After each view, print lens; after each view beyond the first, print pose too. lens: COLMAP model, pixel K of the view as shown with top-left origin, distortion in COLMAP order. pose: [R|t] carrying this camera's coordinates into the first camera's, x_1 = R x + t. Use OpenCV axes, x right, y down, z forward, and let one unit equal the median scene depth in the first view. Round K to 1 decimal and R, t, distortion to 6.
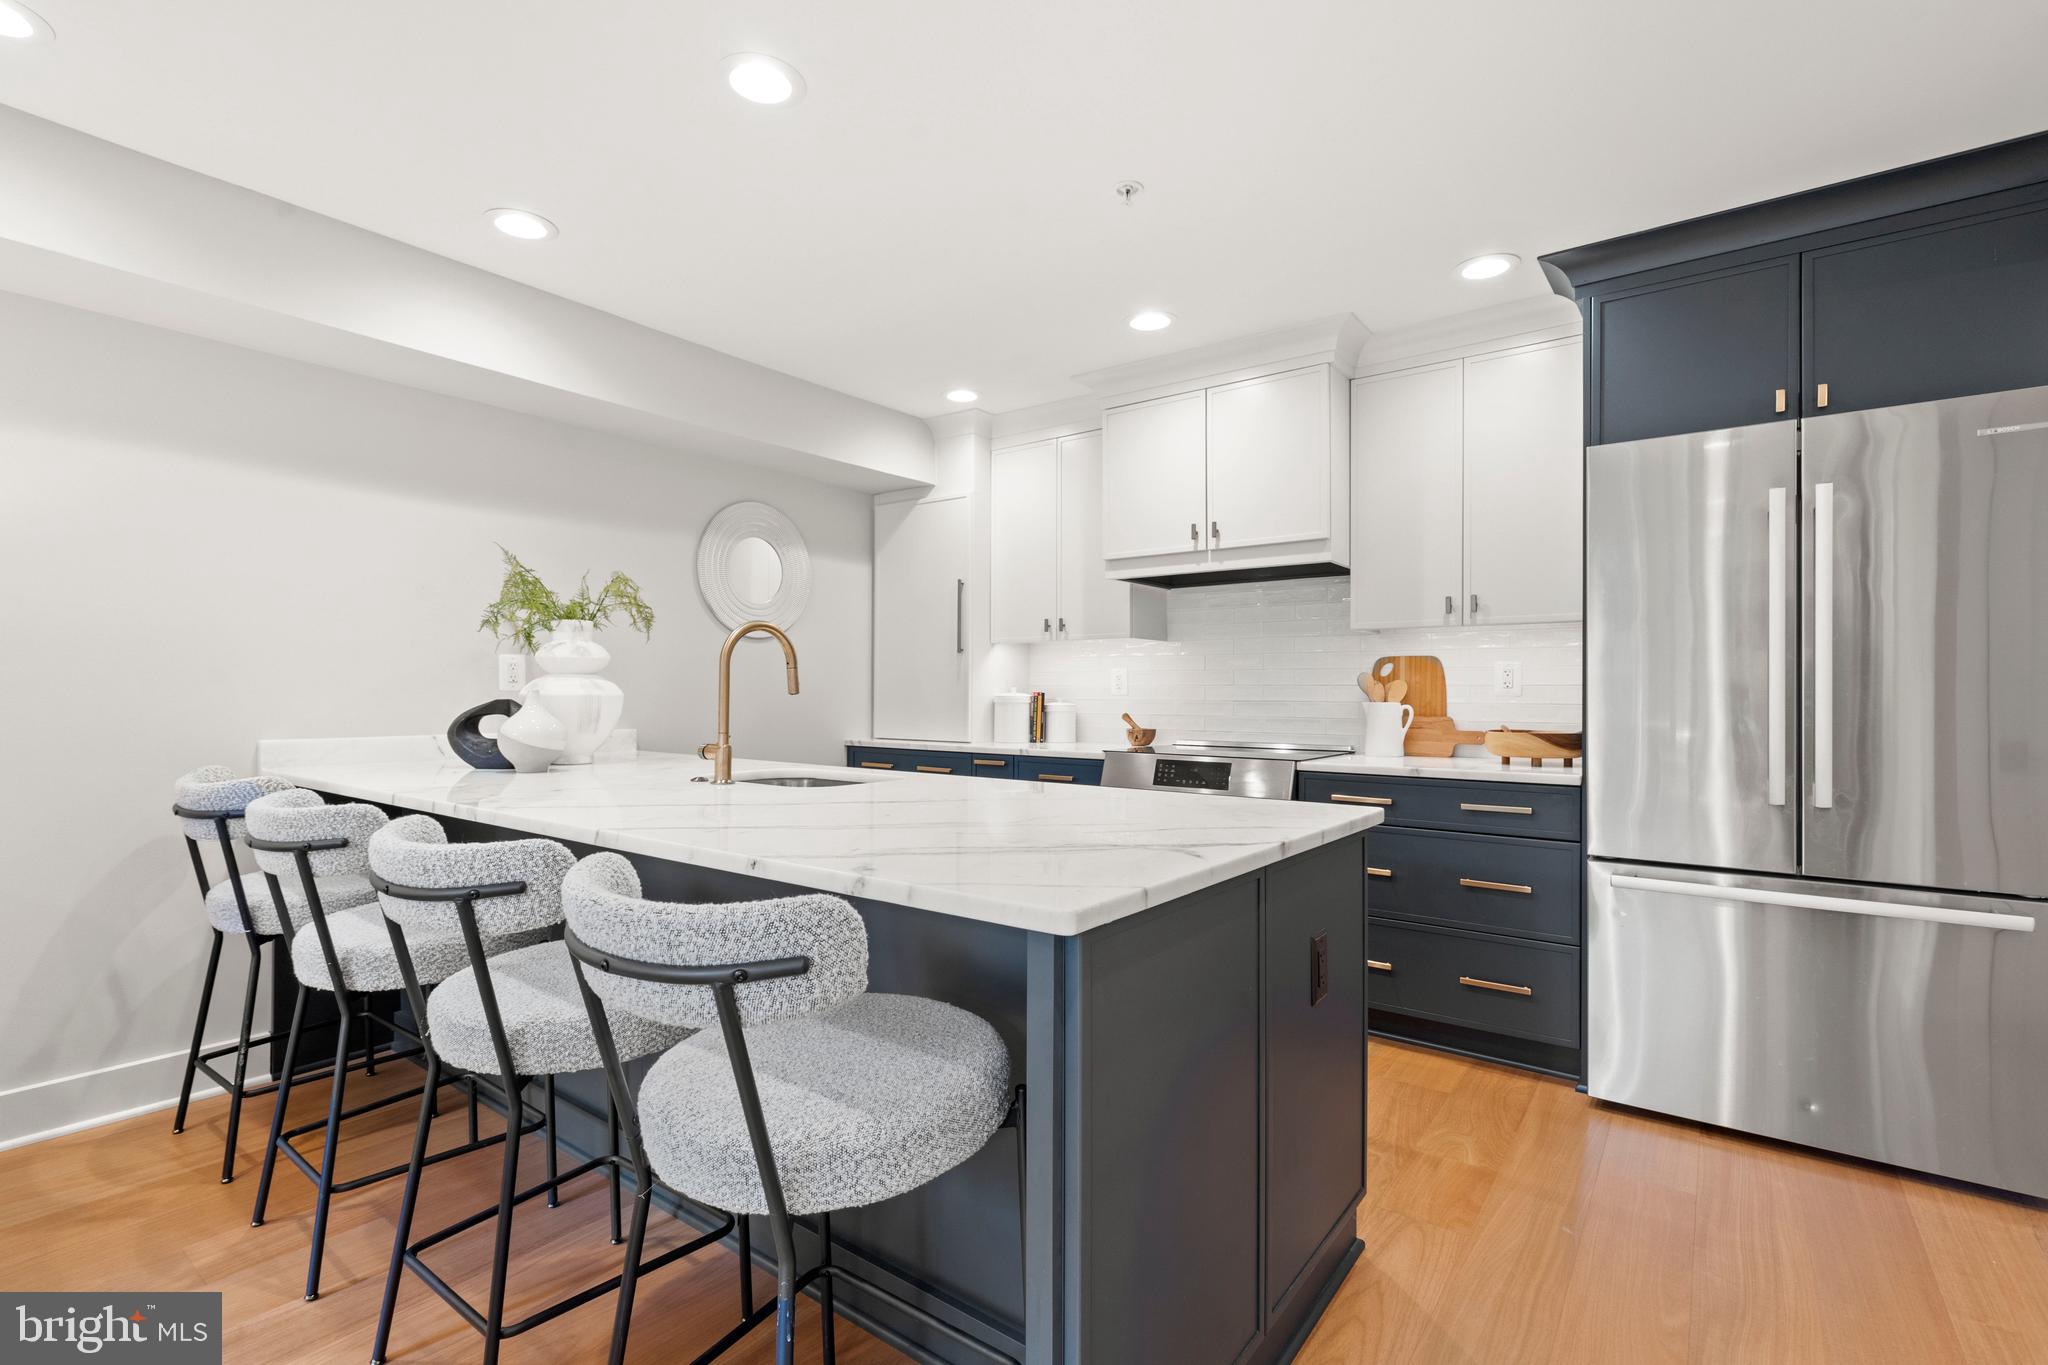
lens RADIAL K [[939.7, 0, 1012.1], [0, 939.7, 687.8], [0, 0, 1]] dist [-0.005507, 0.001760]
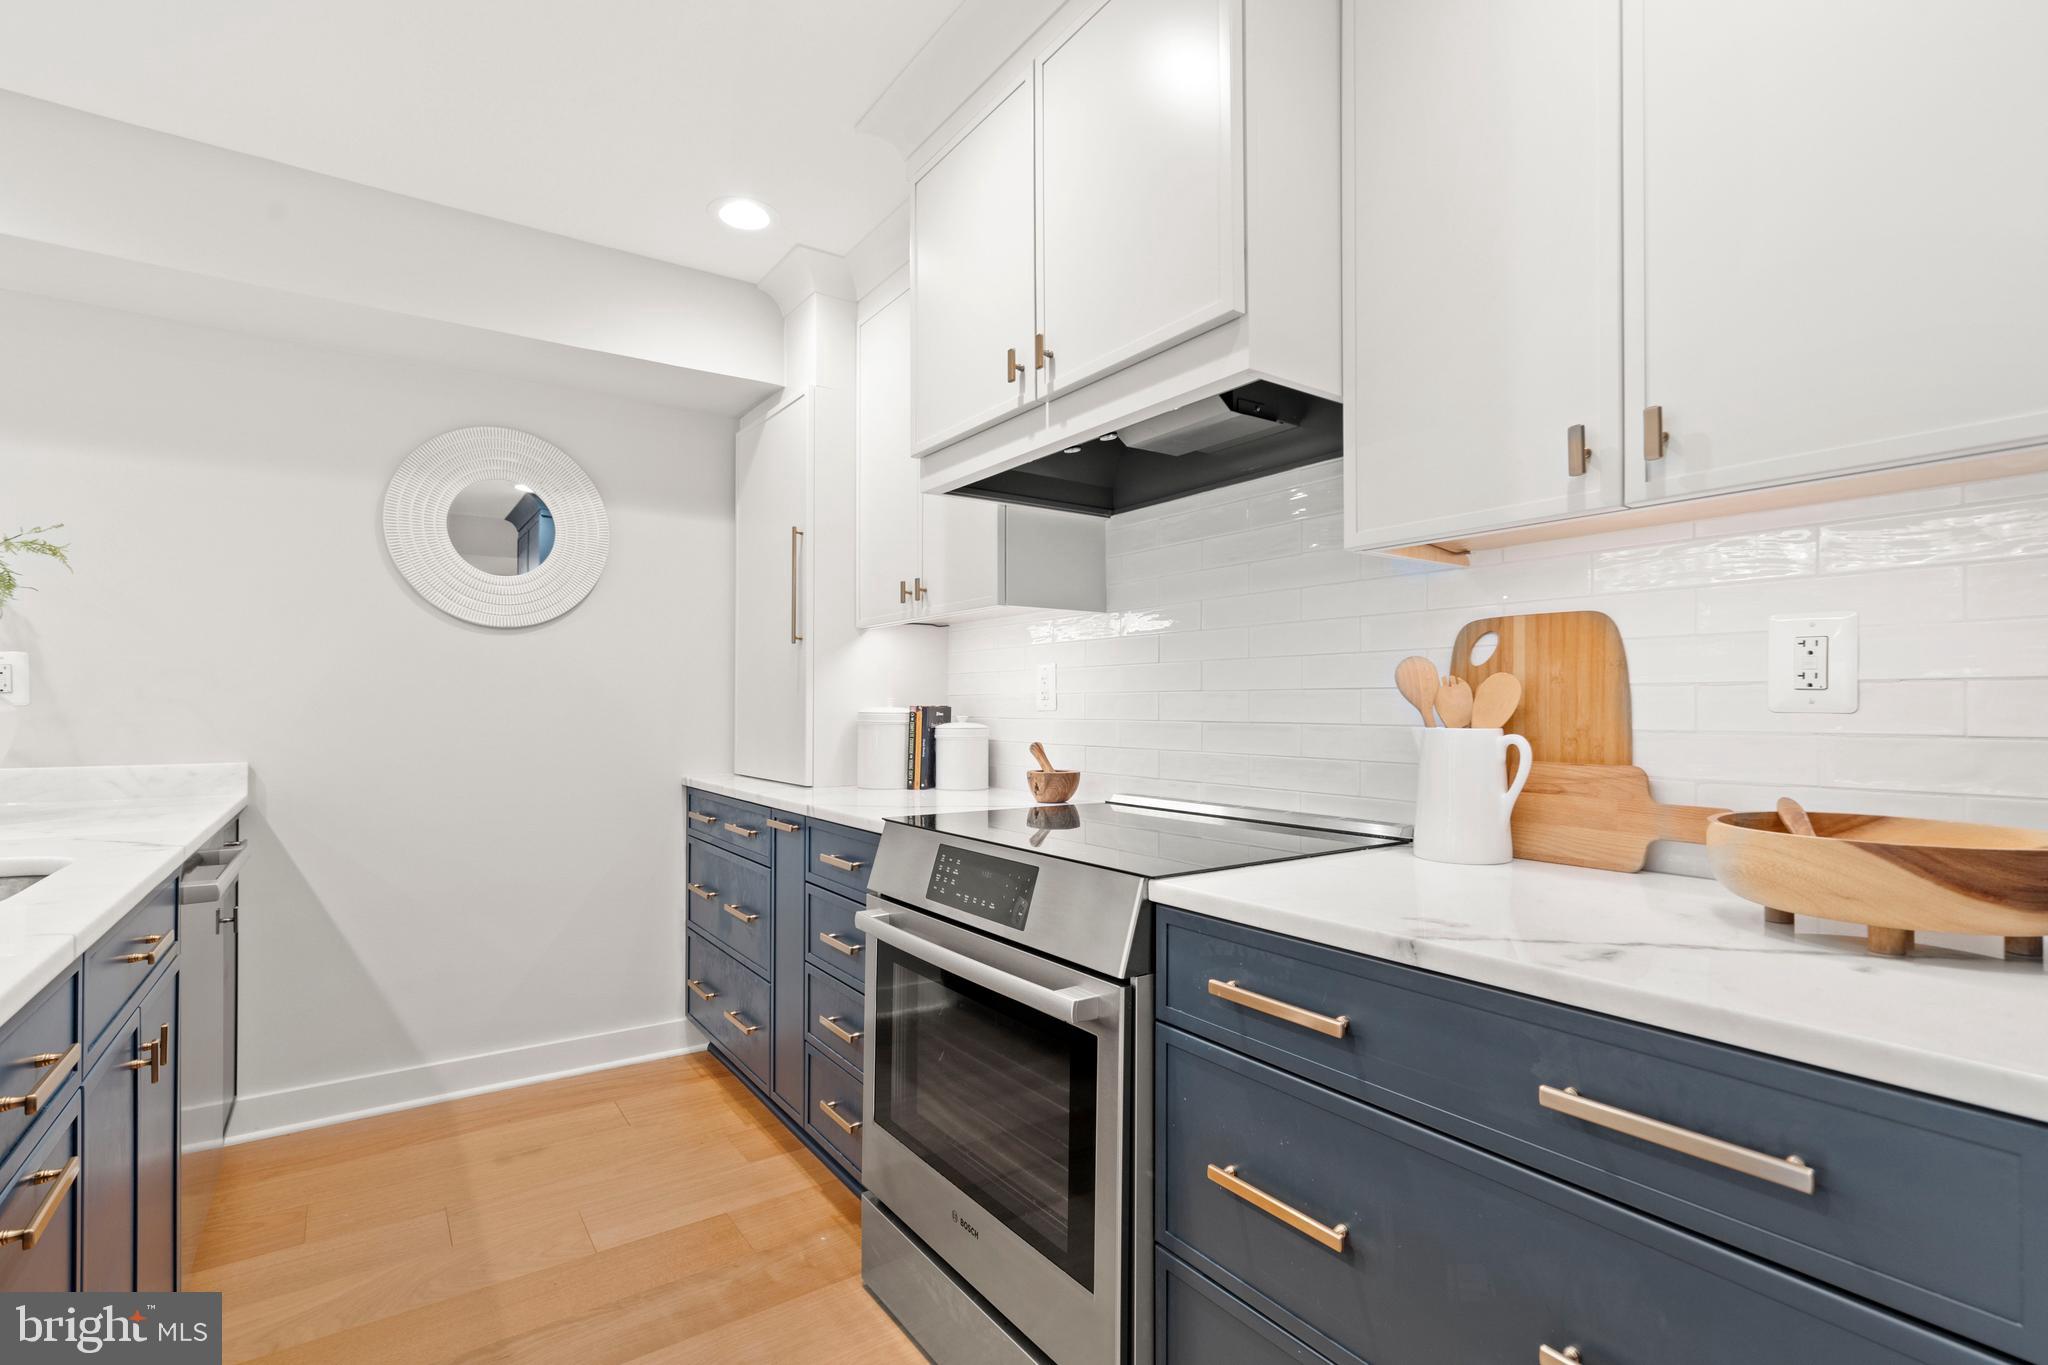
lens RADIAL K [[939.7, 0, 1013.5], [0, 939.7, 699.8], [0, 0, 1]] dist [-0.005507, 0.001760]
pose [[0.951387, -0.004869, -0.307961, 0.329218], [0.004314, 0.999988, -0.002484, 0.003411], [0.307969, 0.001035, 0.951396, 0.535266]]
